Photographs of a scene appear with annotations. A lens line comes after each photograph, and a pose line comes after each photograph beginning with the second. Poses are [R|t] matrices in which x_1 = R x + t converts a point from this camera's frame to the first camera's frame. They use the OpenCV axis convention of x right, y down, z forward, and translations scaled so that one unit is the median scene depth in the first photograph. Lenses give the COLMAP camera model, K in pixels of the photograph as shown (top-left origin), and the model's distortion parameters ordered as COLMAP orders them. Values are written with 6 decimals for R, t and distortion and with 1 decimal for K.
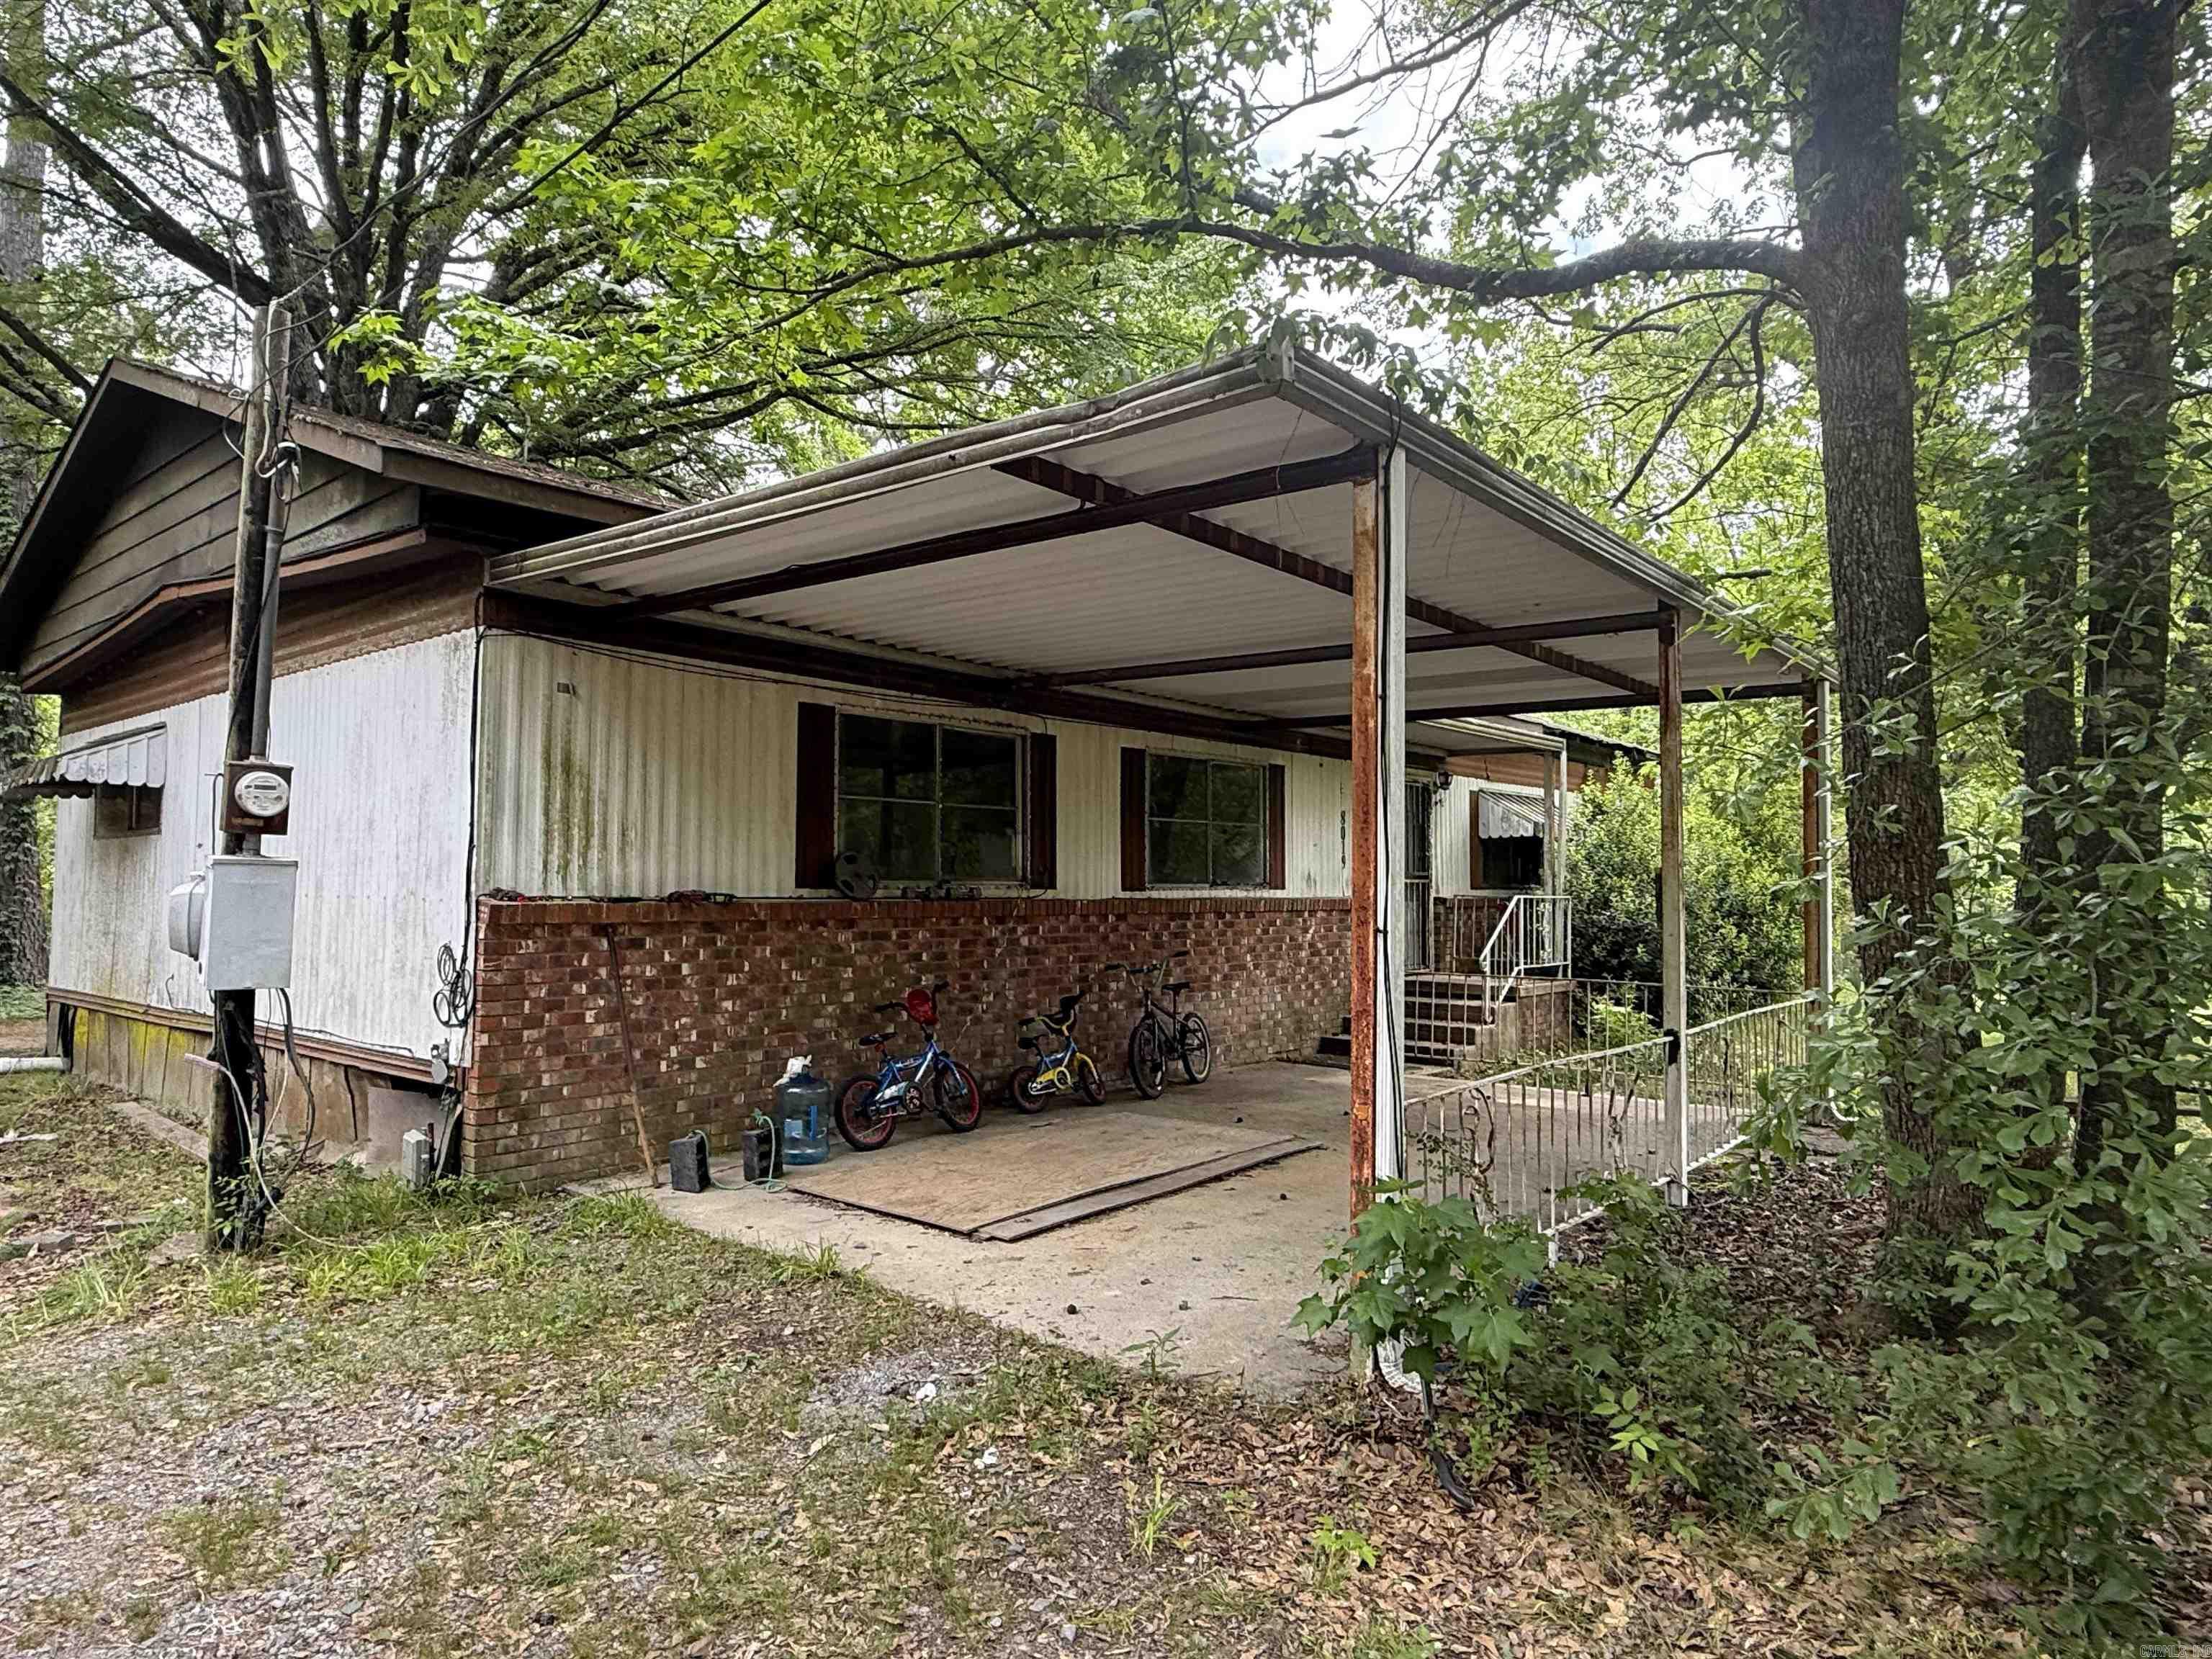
lens RADIAL K [[1310.7, 0, 1106.0], [0, 1310.7, 829.5], [0, 0, 1]] dist [-0.001286, -0.001189]
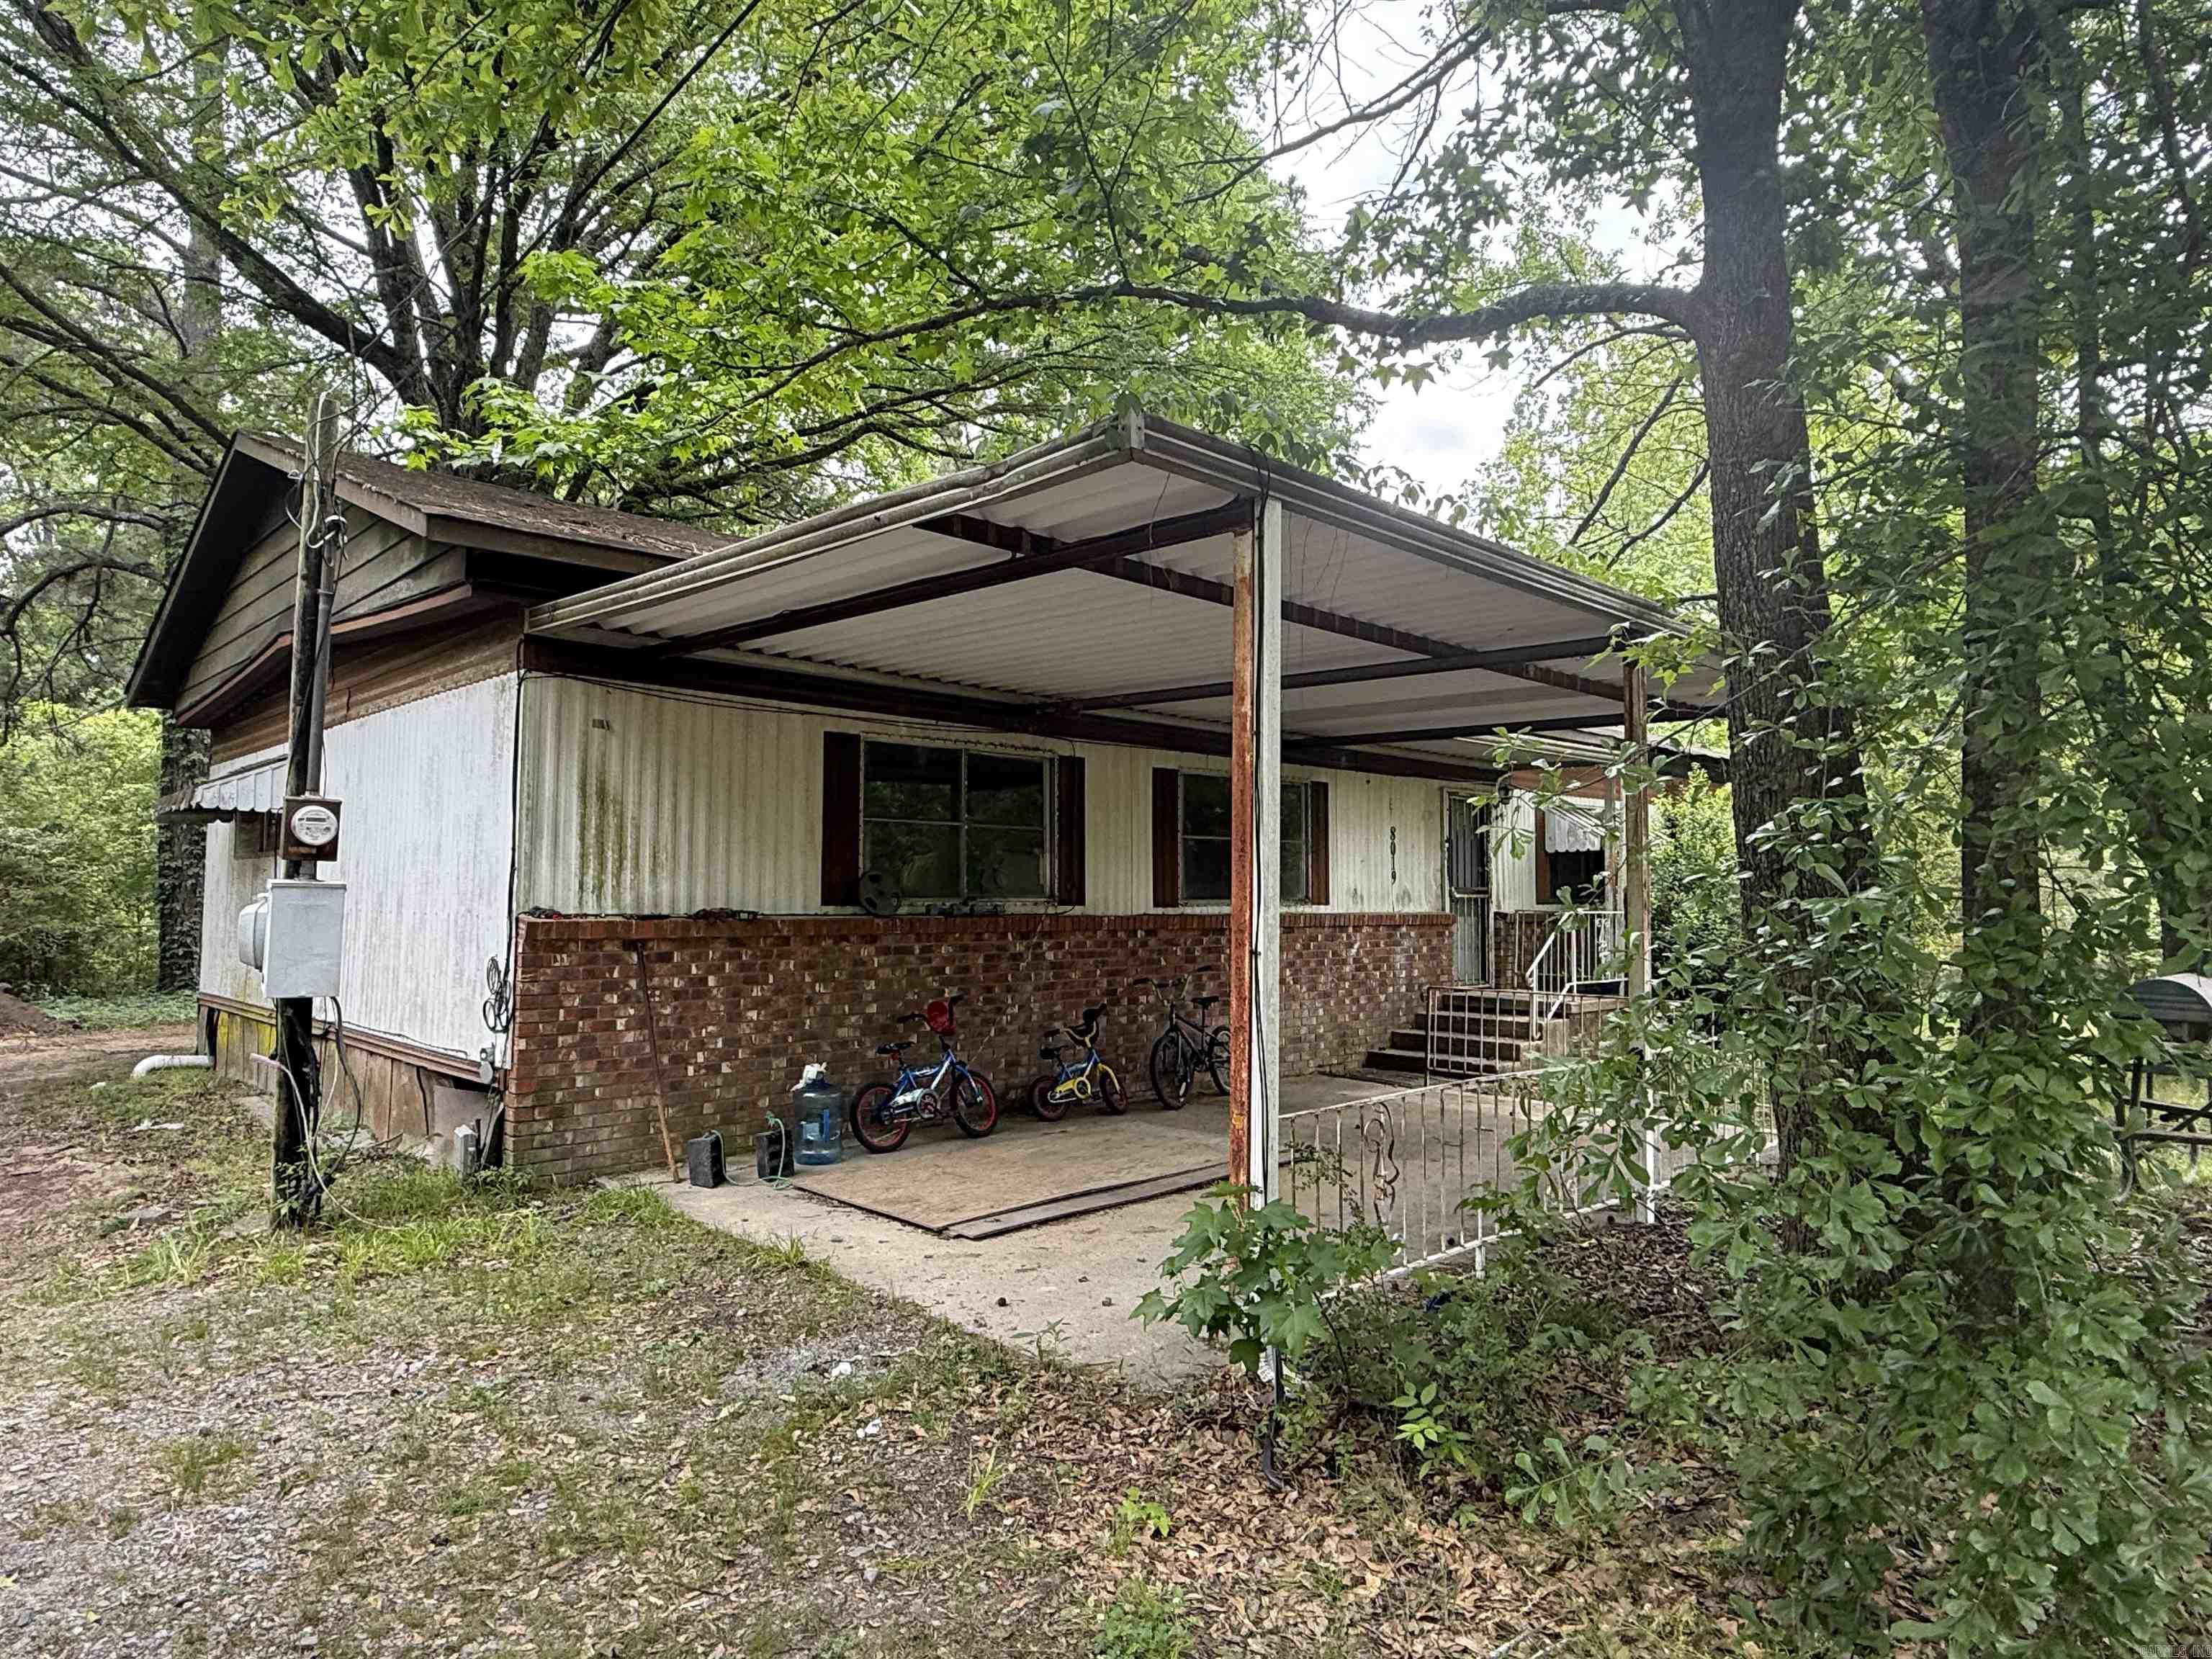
lens RADIAL K [[1310.1, 0, 1106.0], [0, 1310.1, 829.5], [0, 0, 1]] dist [-0.003063, -0.000439]
pose [[0.994732, -0.005022, -0.102391, 0.150576], [0.004207, 0.999958, -0.008179, -0.011105], [0.102428, 0.007705, 0.994711, -0.056350]]
